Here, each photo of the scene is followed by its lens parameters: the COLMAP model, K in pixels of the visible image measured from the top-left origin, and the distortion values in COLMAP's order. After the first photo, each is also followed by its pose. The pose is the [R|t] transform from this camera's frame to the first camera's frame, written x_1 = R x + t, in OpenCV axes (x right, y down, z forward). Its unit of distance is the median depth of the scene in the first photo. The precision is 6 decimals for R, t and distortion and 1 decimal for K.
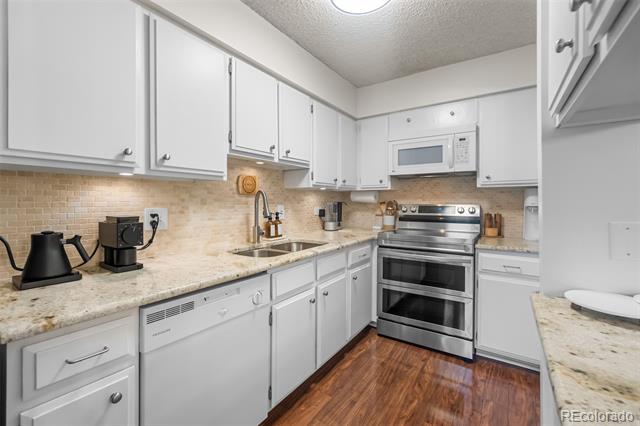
lens RADIAL K [[278.6, 0, 322.5], [0, 278.6, 203.5], [0, 0, 1]] dist [0.001572, 0.000136]
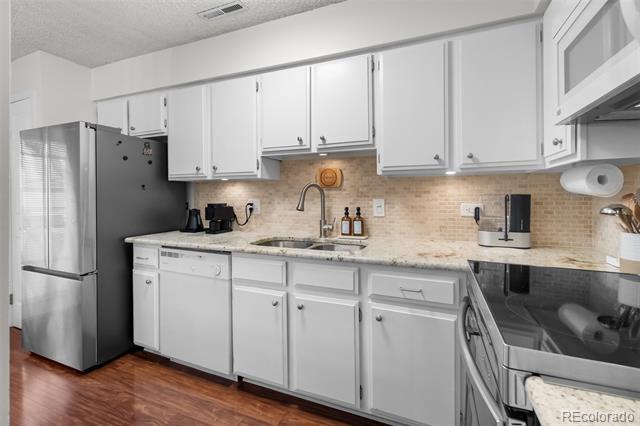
lens RADIAL K [[282.5, 0, 318.8], [0, 282.5, 201.4], [0, 0, 1]] dist [0.008705, 0.000305]
pose [[0.192270, 0.015840, -0.981214, 0.817566], [-0.004133, 0.999874, 0.015331, 0.001710], [0.981333, 0.001108, 0.192311, 0.883315]]
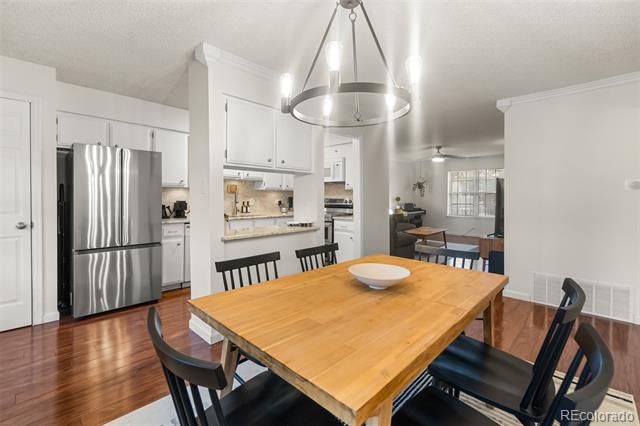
lens RADIAL K [[282.5, 0, 318.8], [0, 282.5, 201.4], [0, 0, 1]] dist [0.008705, 0.000305]
pose [[0.983522, 0.005920, -0.180692, 0.926003], [-0.005042, 0.999973, 0.005320, 0.021113], [0.180718, -0.004321, 0.983525, -1.241502]]
